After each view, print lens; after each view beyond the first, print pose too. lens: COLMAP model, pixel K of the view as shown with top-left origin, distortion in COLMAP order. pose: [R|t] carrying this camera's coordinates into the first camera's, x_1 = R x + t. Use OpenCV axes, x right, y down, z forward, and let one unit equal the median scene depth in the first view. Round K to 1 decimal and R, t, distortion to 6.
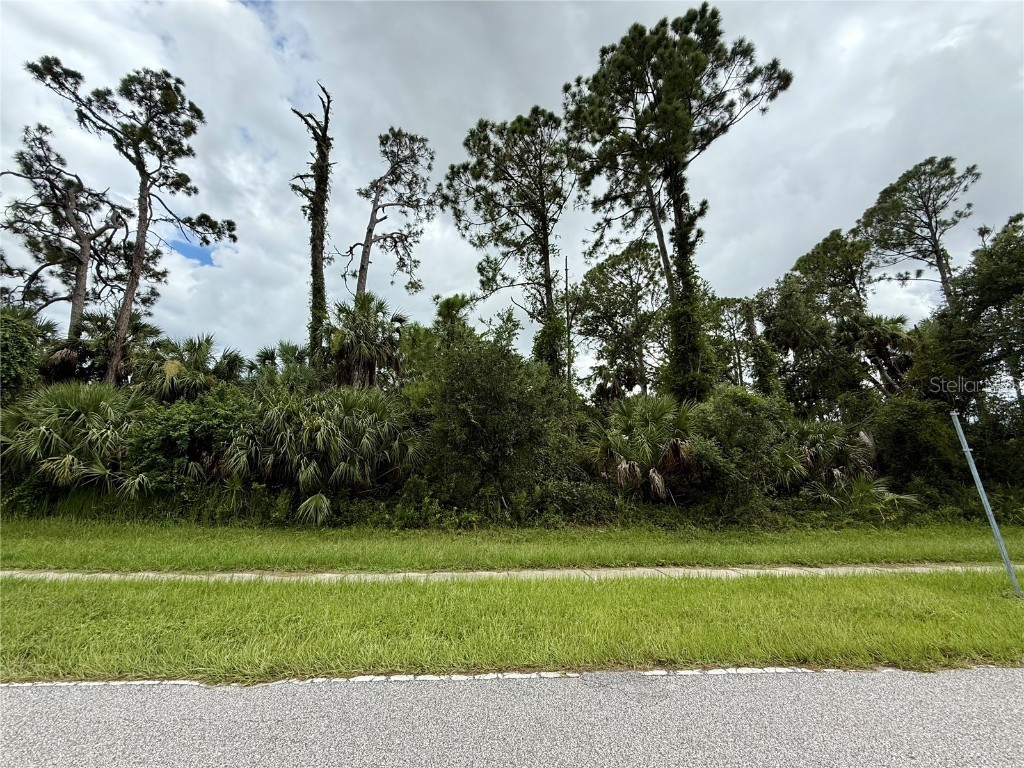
lens RADIAL K [[401.6, 0, 531.0], [0, 401.6, 382.0], [0, 0, 1]] dist [-0.008877, 0.001032]
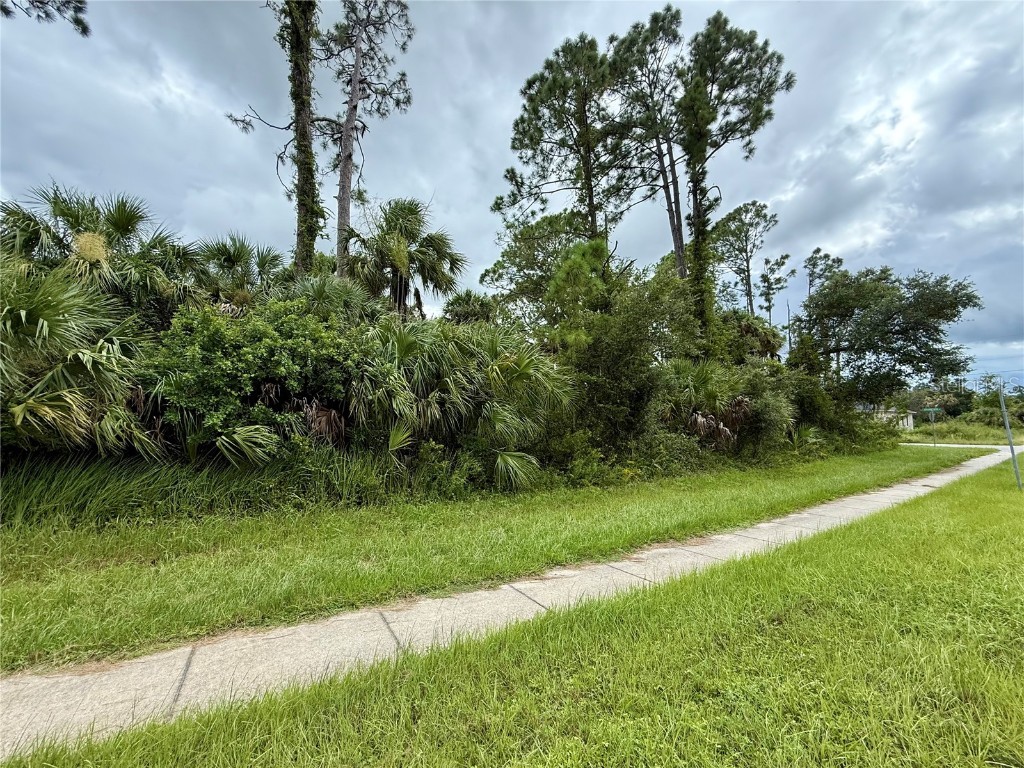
lens RADIAL K [[420.8, 0, 511.2], [0, 420.8, 382.4], [0, 0, 1]] dist [-0.003978, -0.000933]
pose [[0.860968, 0.042858, 0.506851, -0.553373], [-0.089277, 0.993708, 0.067627, 0.045404], [-0.500764, -0.103474, 0.859377, 0.153563]]
